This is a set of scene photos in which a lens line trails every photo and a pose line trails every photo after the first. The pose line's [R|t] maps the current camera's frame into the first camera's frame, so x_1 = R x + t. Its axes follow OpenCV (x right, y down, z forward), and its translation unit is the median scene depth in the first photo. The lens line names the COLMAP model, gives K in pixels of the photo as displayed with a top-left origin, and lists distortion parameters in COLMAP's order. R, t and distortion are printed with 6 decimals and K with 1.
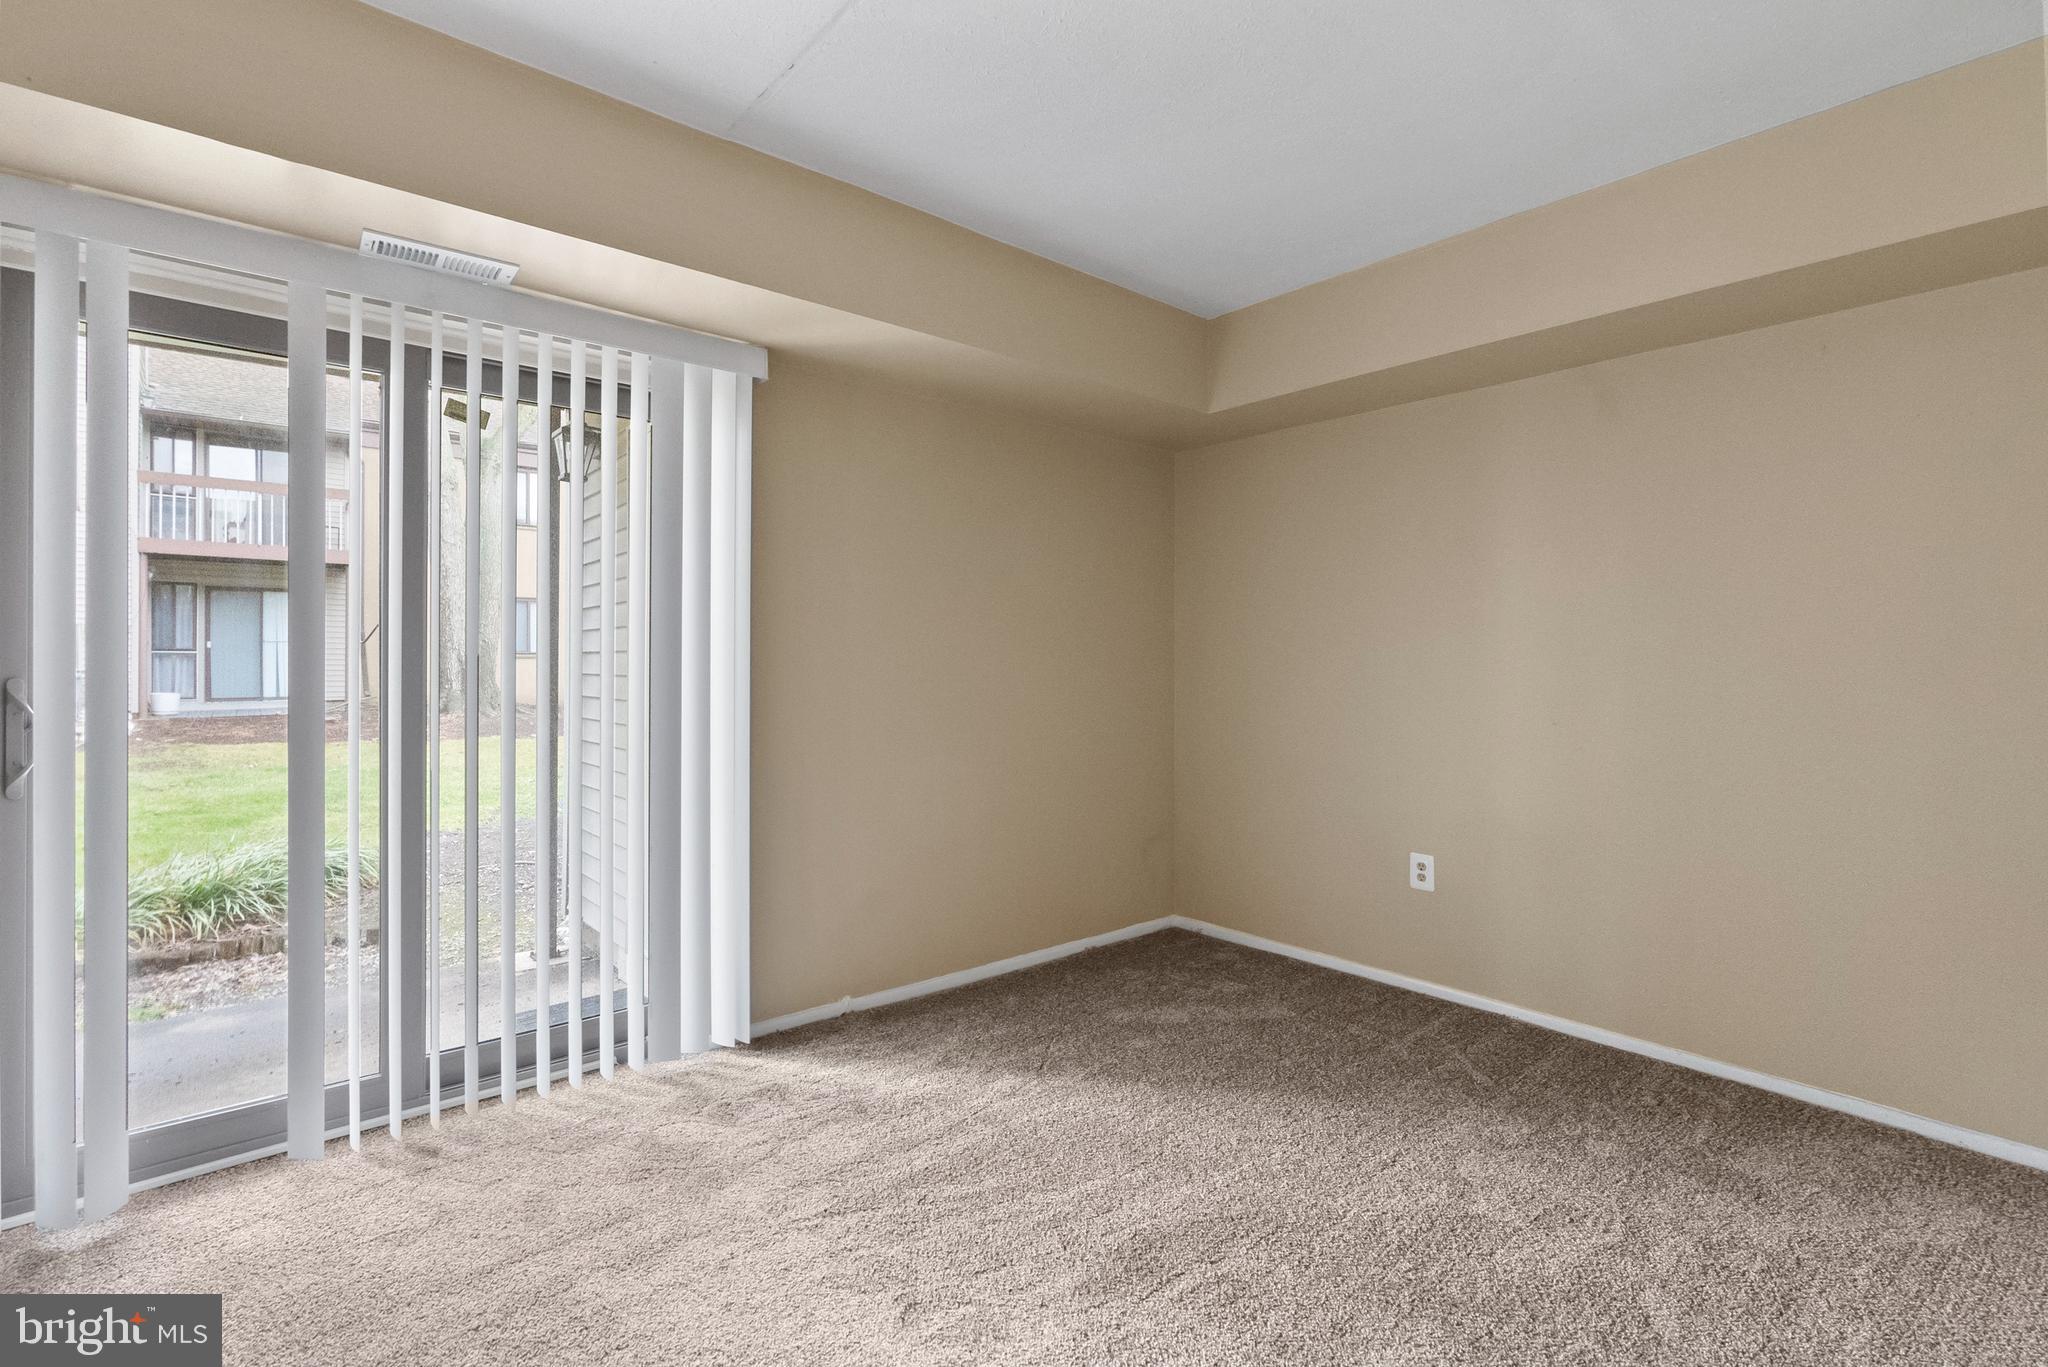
lens RADIAL K [[913.0, 0, 1036.2], [0, 913.0, 687.8], [0, 0, 1]] dist [-0.001191, 0.005004]
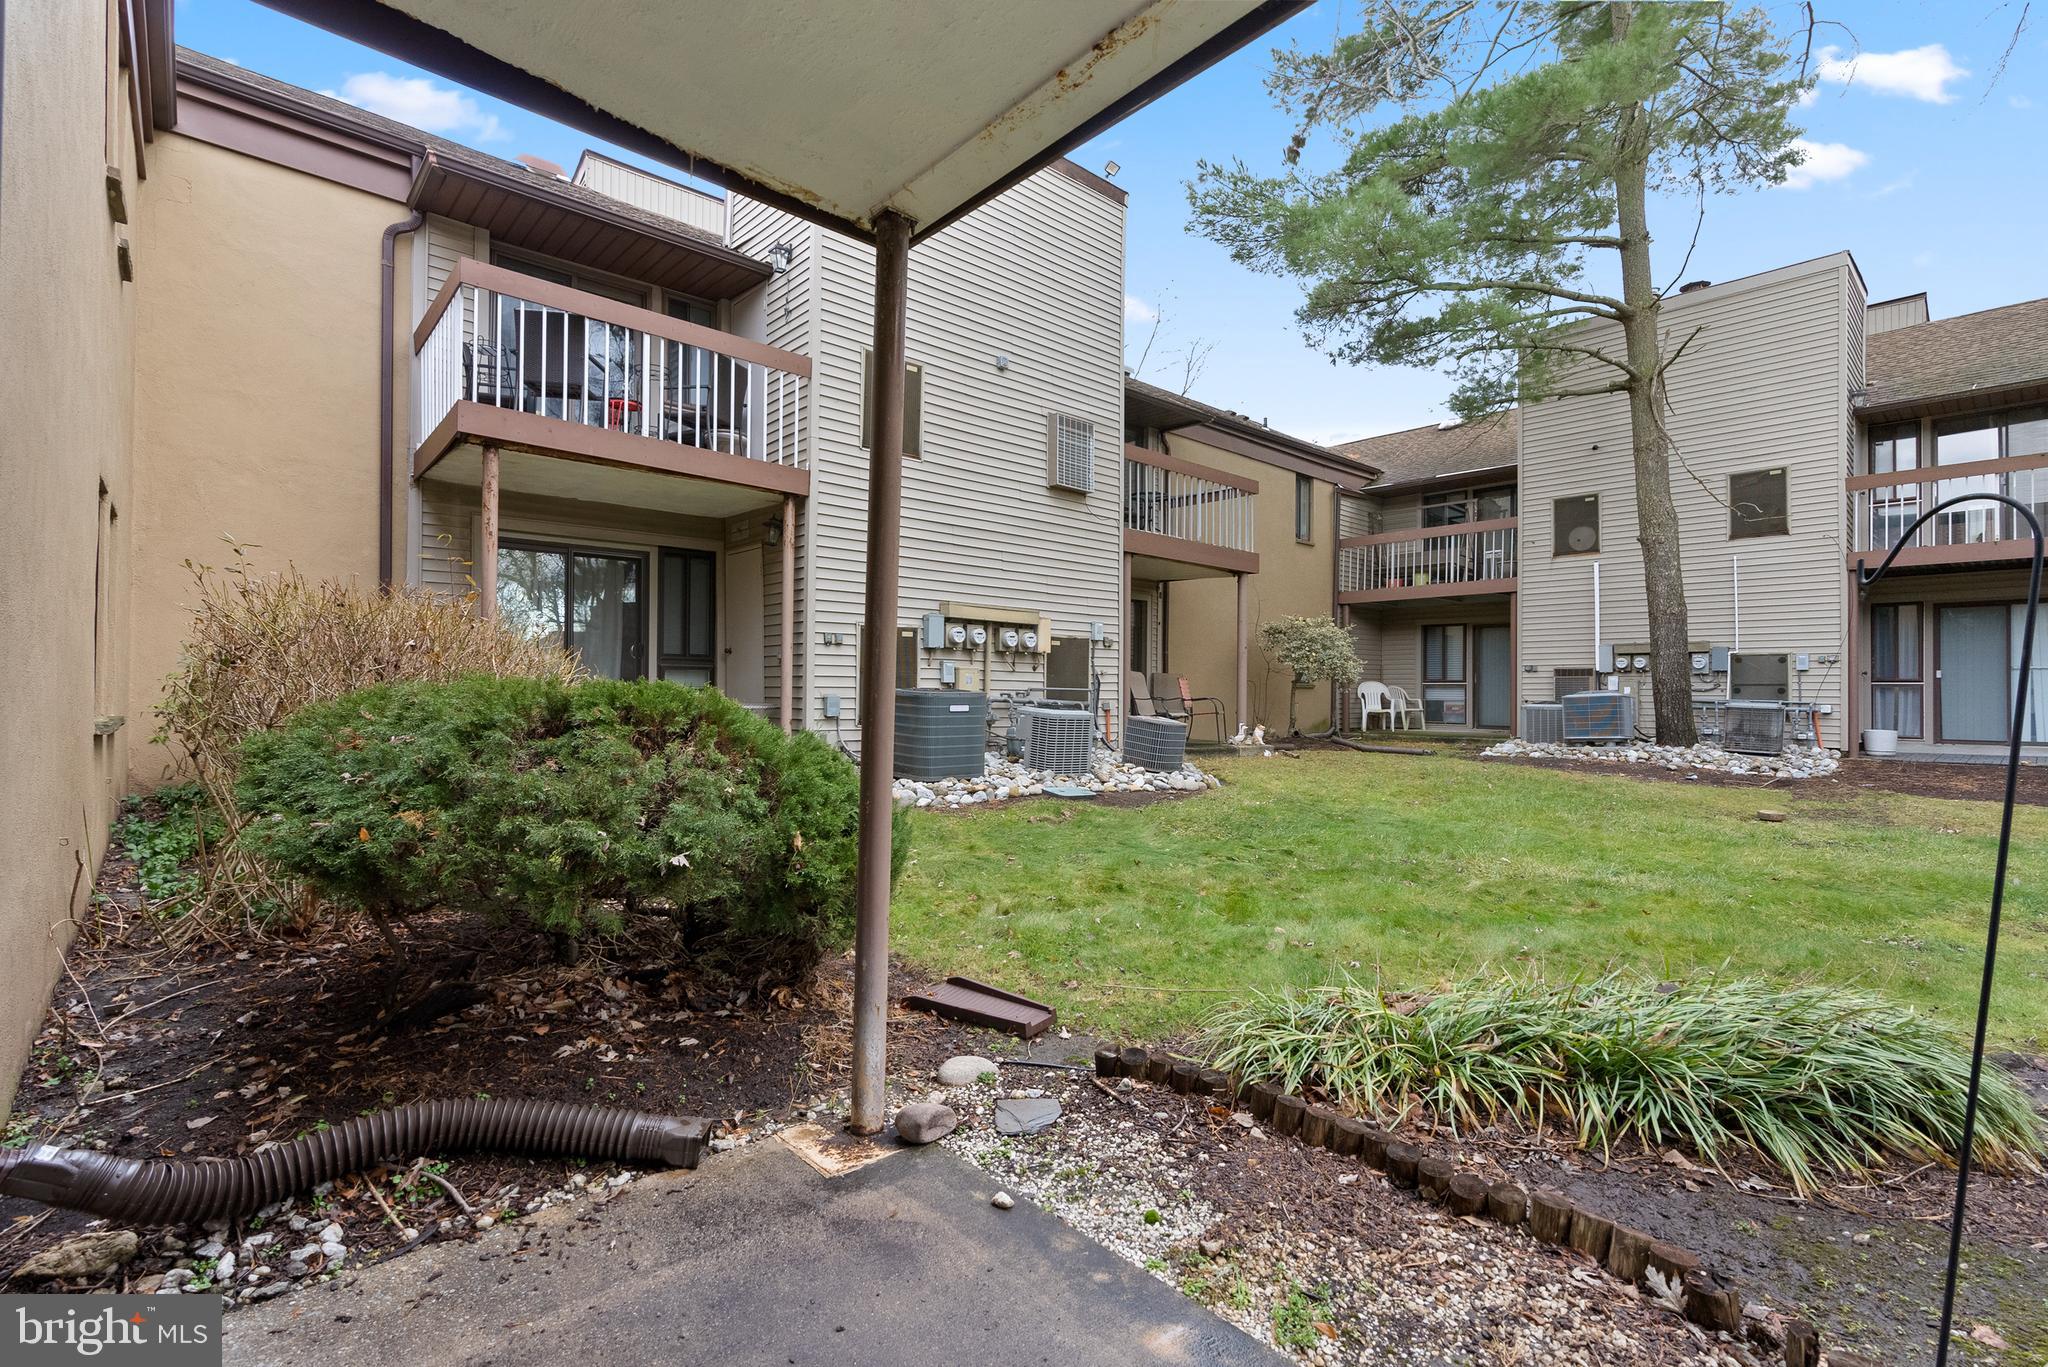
lens RADIAL K [[913.0, 0, 1036.2], [0, 913.0, 687.8], [0, 0, 1]] dist [-0.001191, 0.005004]
pose [[0.022176, -0.005271, -0.999740, -0.109203], [-0.041870, 0.999104, -0.006196, 0.004770], [0.998877, 0.041997, 0.021935, 0.190840]]
